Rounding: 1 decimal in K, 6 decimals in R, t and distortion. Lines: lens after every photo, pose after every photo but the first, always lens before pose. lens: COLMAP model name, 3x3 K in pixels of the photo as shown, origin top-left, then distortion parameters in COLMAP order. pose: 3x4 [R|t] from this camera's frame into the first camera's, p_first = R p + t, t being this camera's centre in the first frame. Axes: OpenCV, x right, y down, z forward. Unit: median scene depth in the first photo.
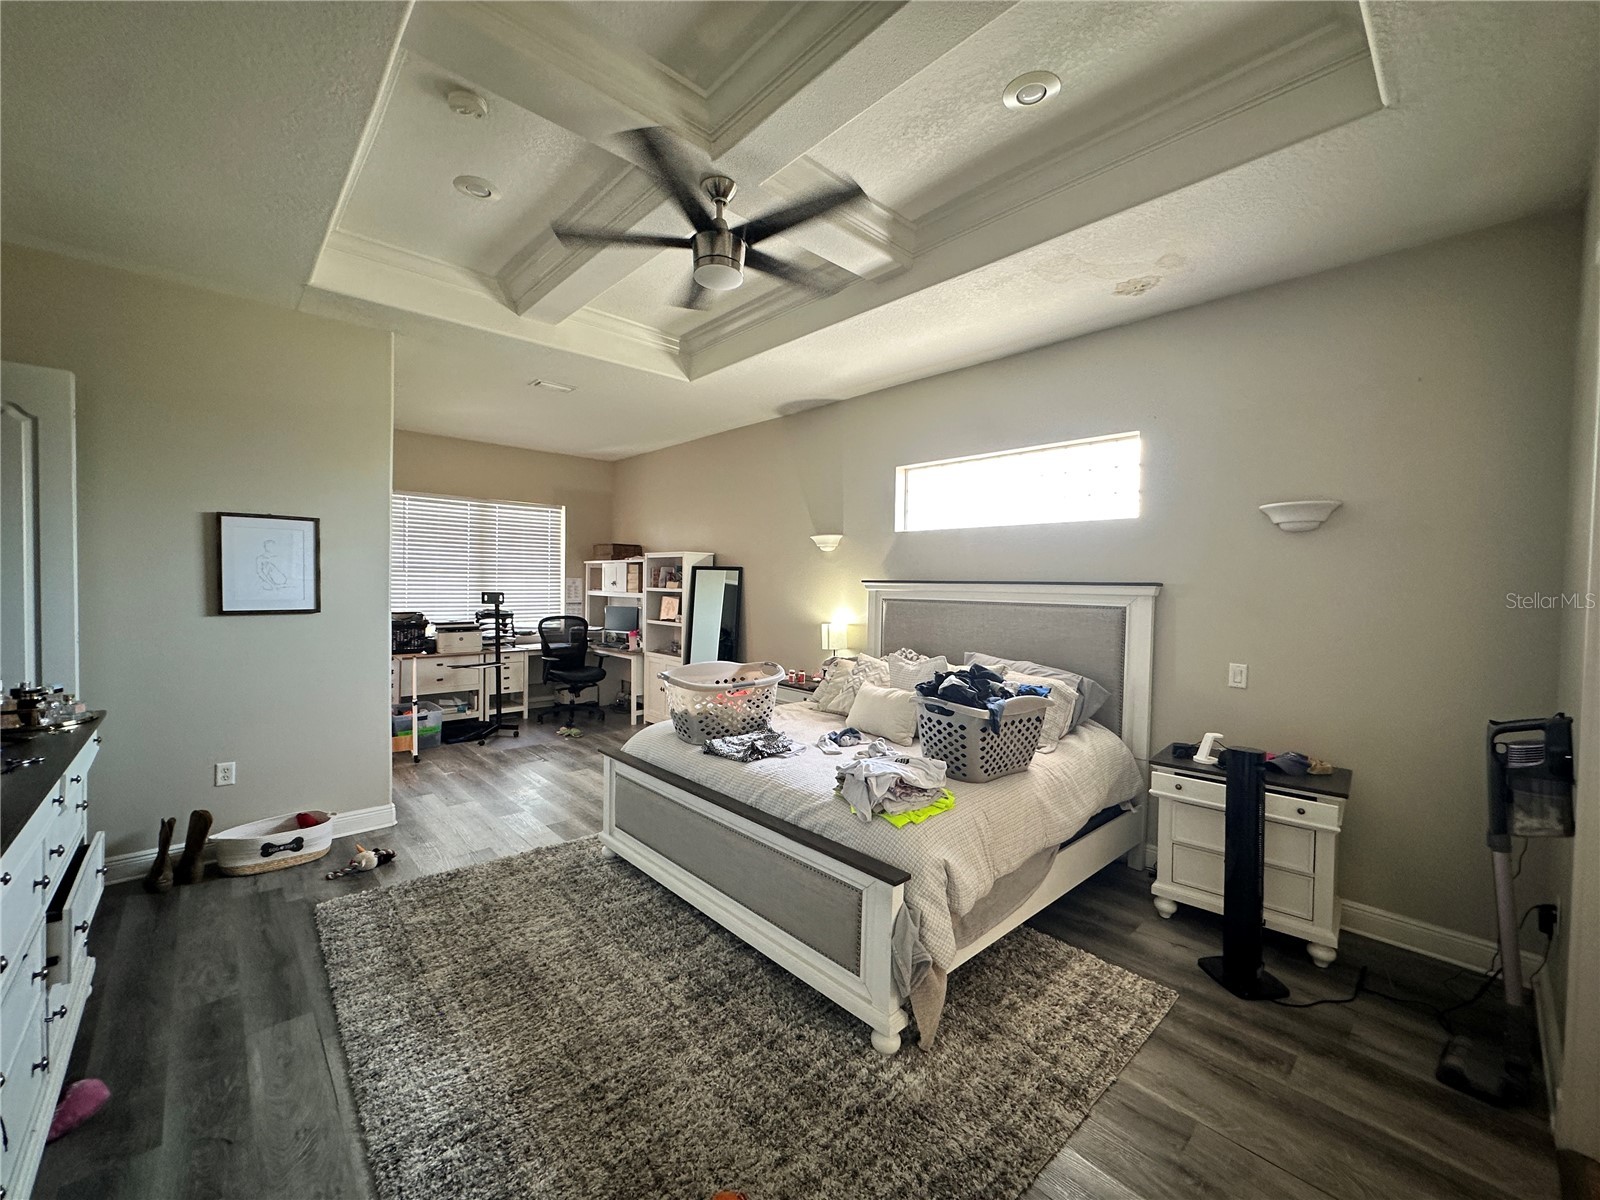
lens RADIAL K [[640.2, 0, 797.3], [0, 640.2, 598.5], [0, 0, 1]] dist [-0.002704, 0.000931]
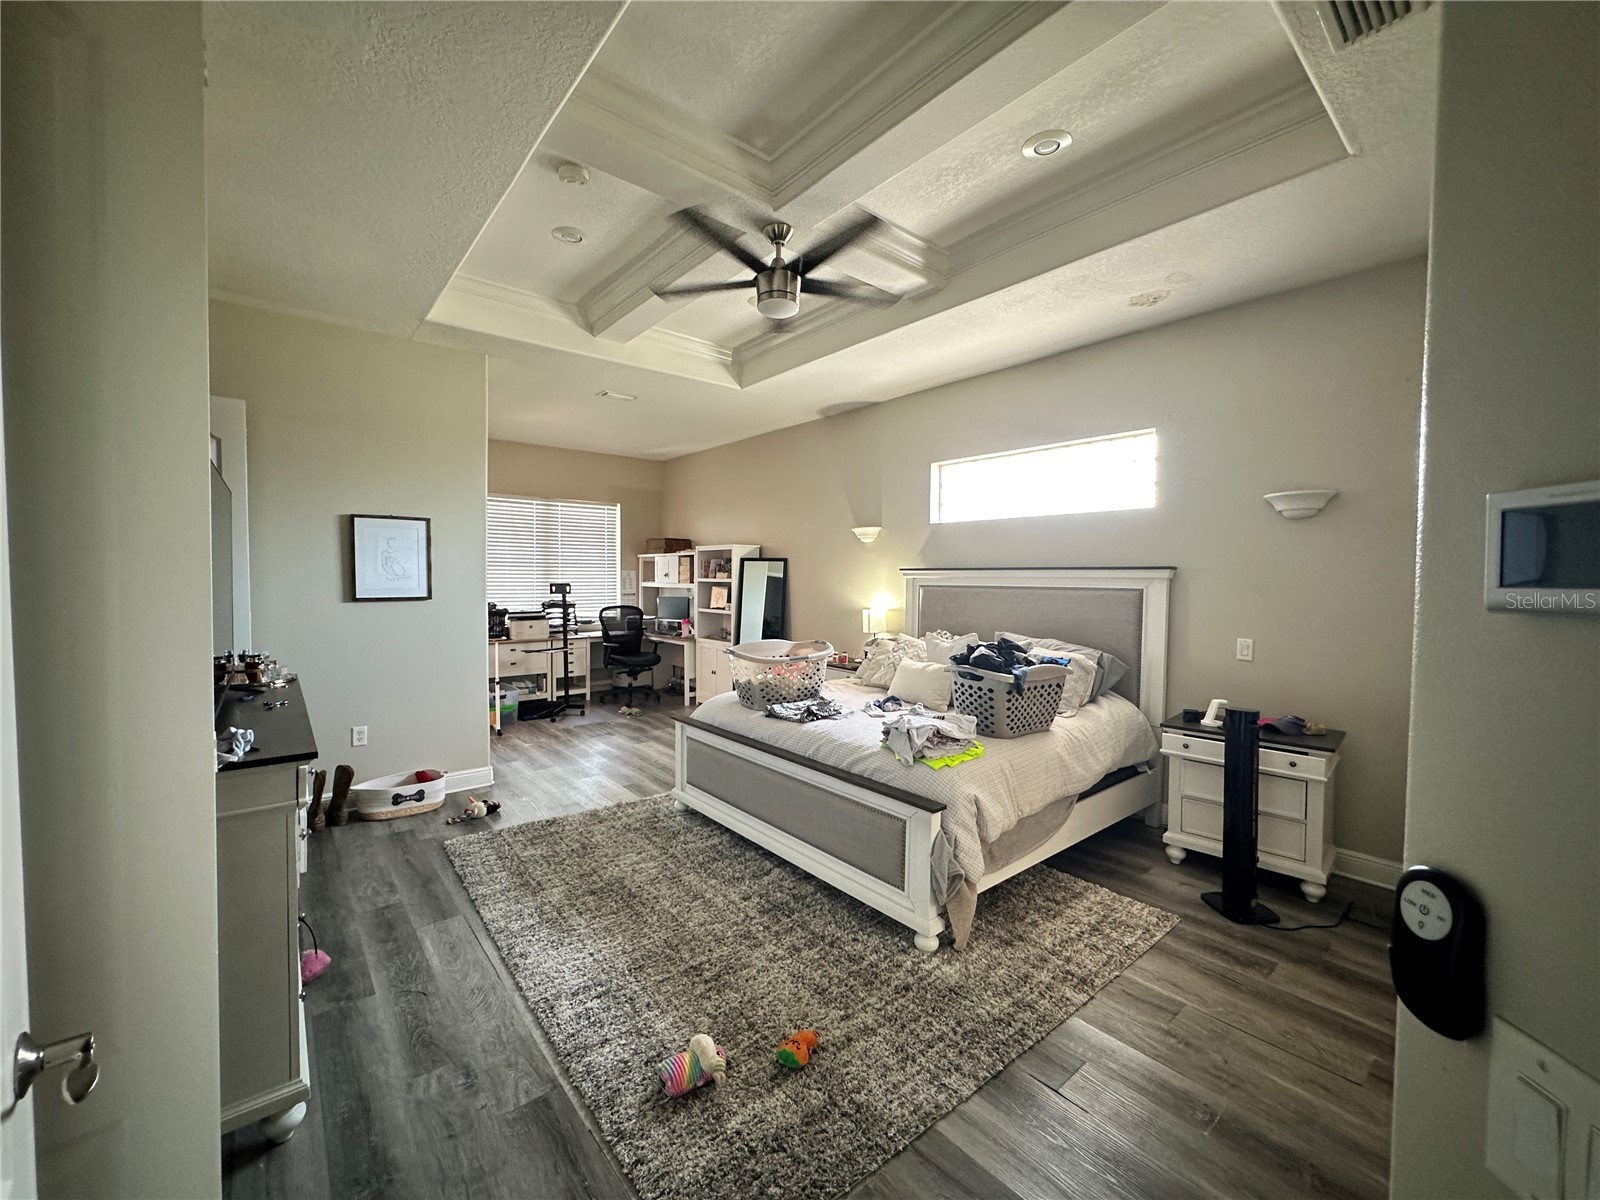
lens RADIAL K [[640.2, 0, 797.5], [0, 640.2, 598.0], [0, 0, 1]] dist [-0.002704, 0.000931]
pose [[0.998617, -0.007150, -0.052086, -0.030447], [0.007624, 0.999931, 0.008897, 0.019876], [0.052018, -0.009282, 0.998603, -0.175874]]
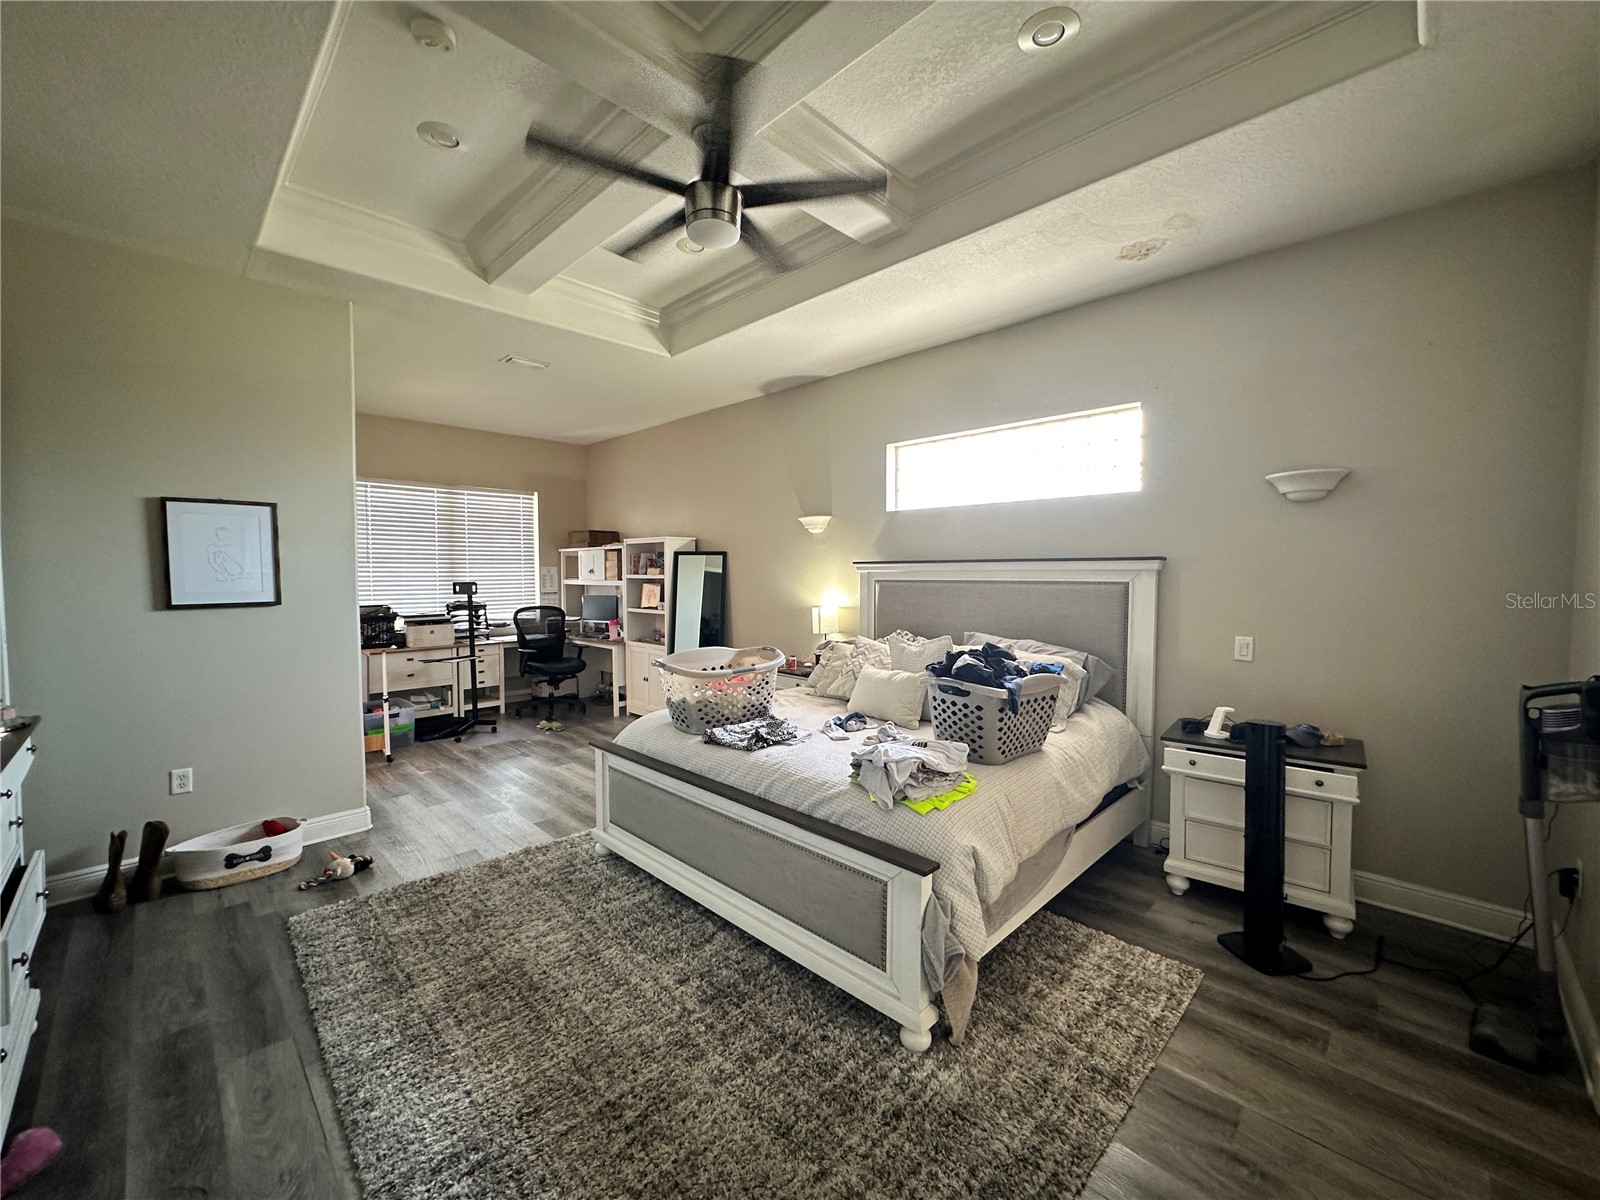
lens RADIAL K [[640.2, 0, 797.6], [0, 640.2, 598.7], [0, 0, 1]] dist [-0.002704, 0.000931]
pose [[0.998819, -0.020250, 0.044156, -0.052557], [0.019389, 0.999615, 0.019837, 0.012790], [-0.044540, -0.018958, 0.998828, 0.055086]]
